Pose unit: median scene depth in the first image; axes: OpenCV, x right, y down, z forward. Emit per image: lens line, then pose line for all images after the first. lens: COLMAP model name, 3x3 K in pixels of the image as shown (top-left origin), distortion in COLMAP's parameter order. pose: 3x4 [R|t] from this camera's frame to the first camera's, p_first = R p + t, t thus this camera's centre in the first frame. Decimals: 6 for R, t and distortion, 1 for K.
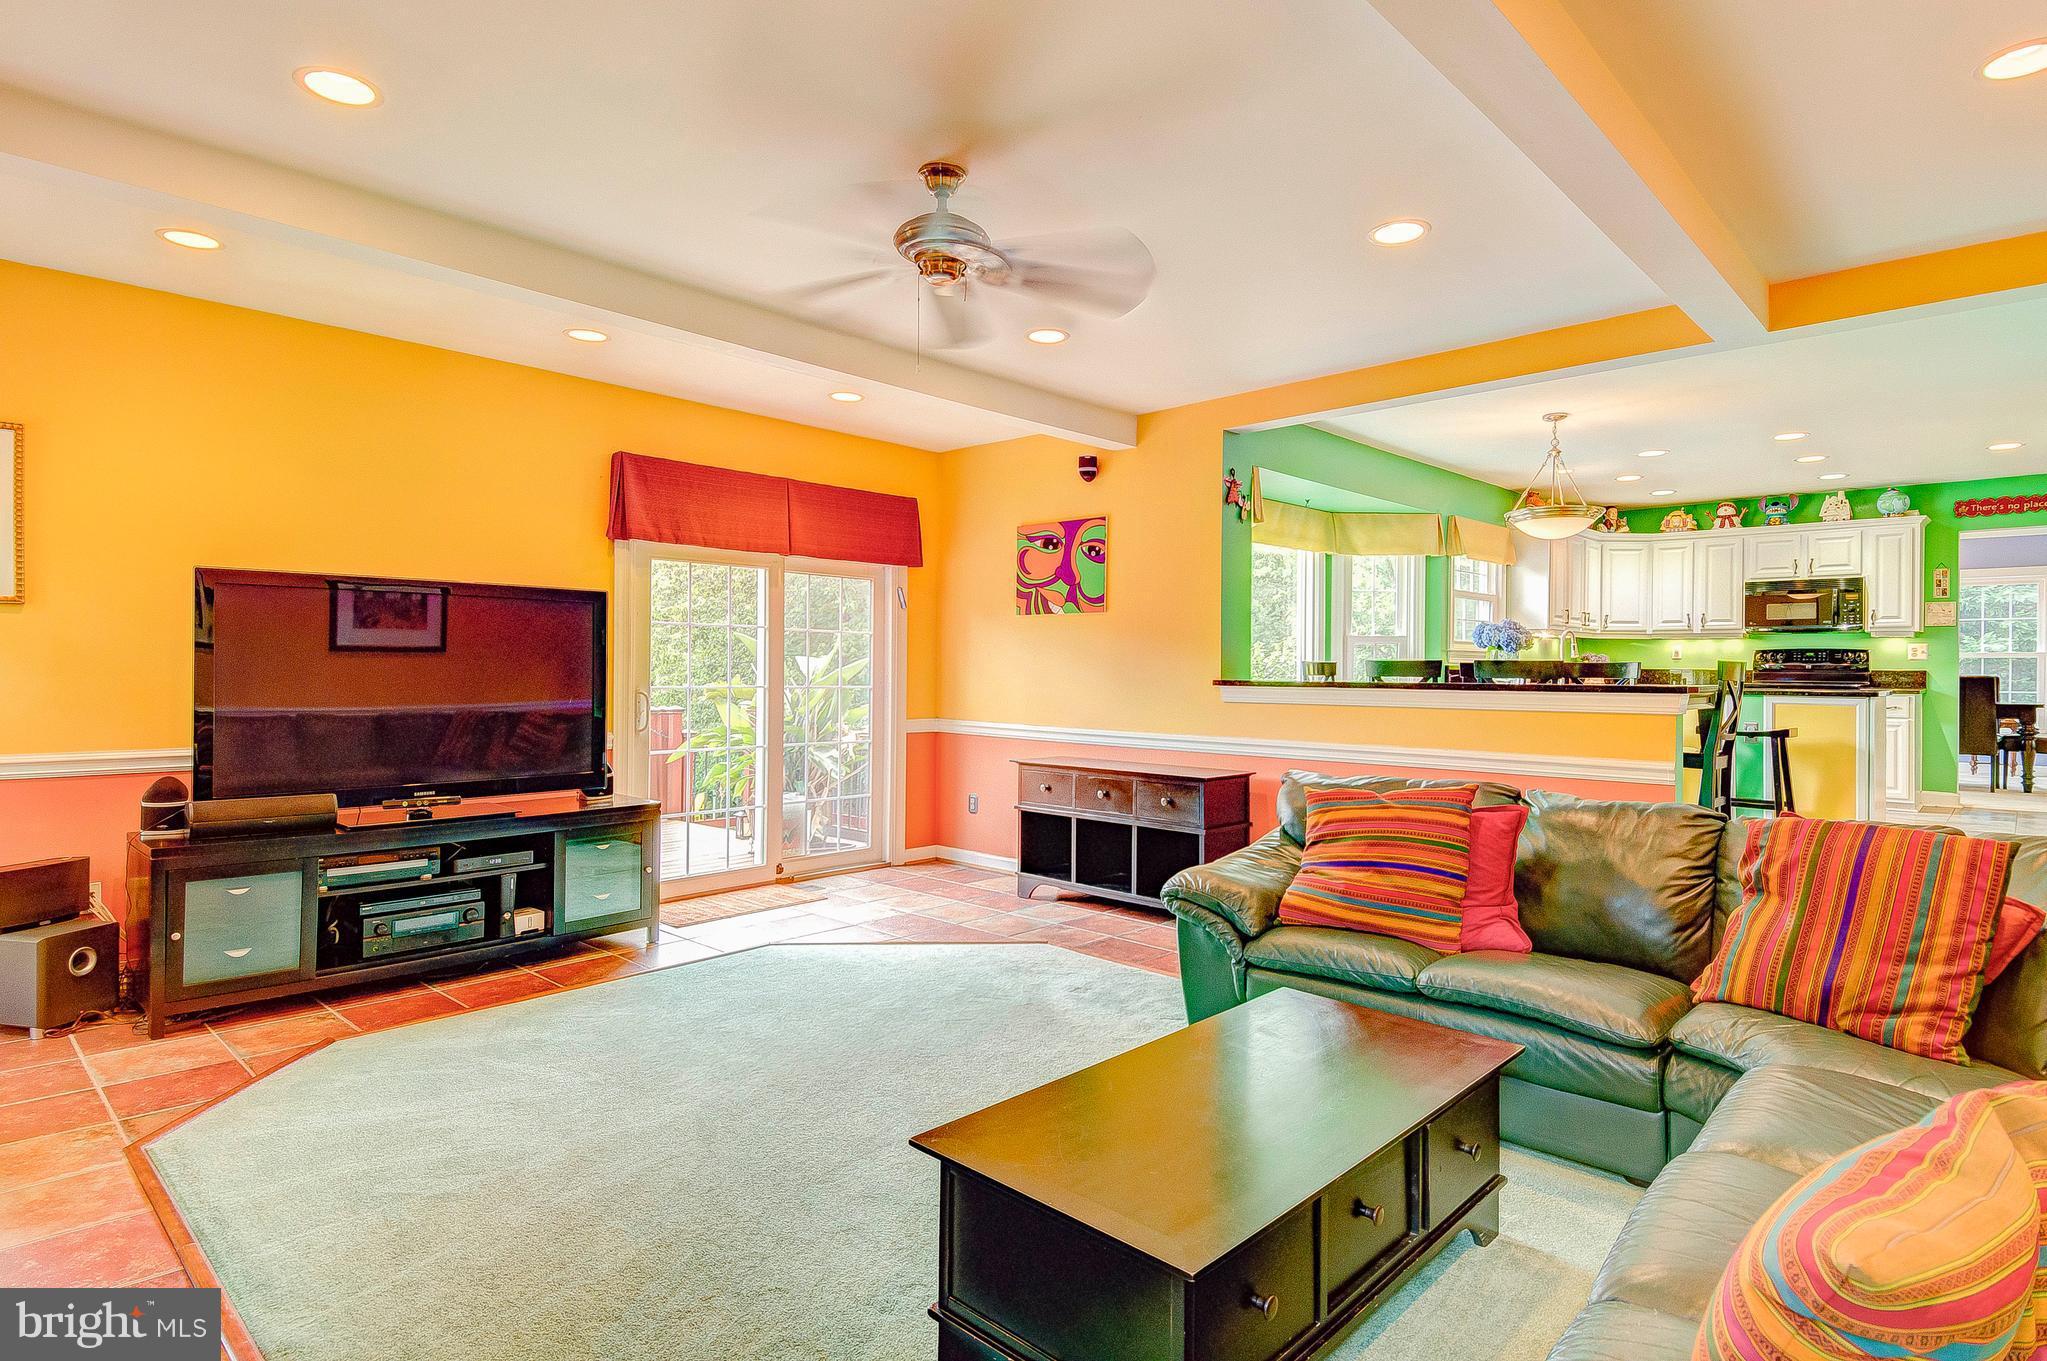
lens RADIAL K [[1076.1, 0, 1029.8], [0, 1076.1, 668.3], [0, 0, 1]] dist [0.074607, -0.061478]
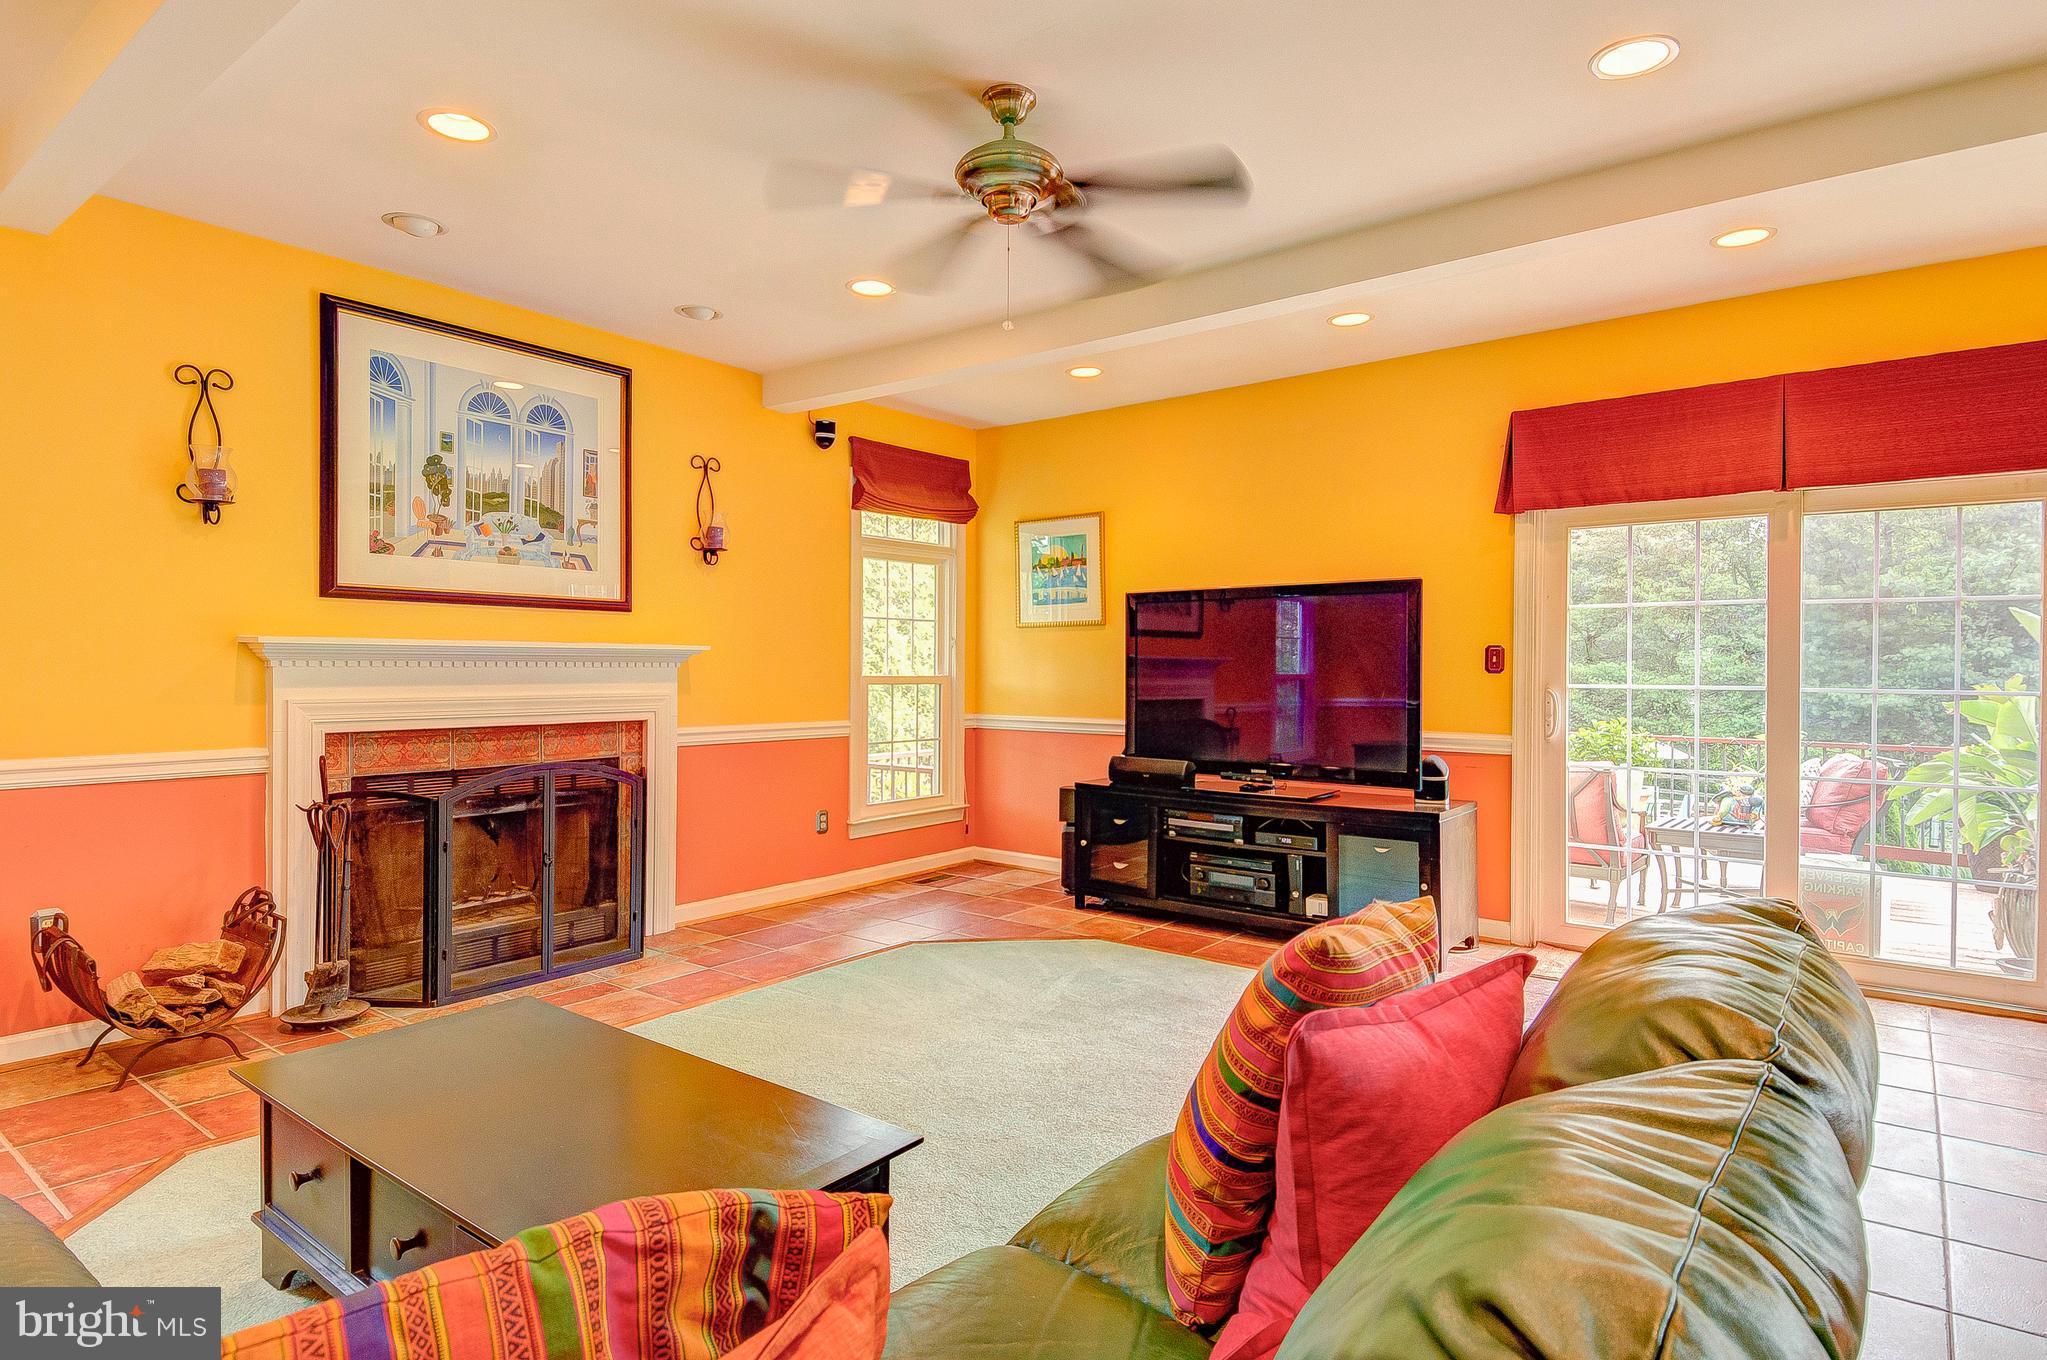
lens RADIAL K [[1115.4, 0, 1019.2], [0, 1115.4, 665.2], [0, 0, 1]] dist [0.048633, -0.038705]
pose [[0.086204, -0.006091, -0.996259, 0.603880], [0.003826, 0.999976, -0.005782, 0.008787], [0.996270, -0.003313, 0.086225, 0.653659]]
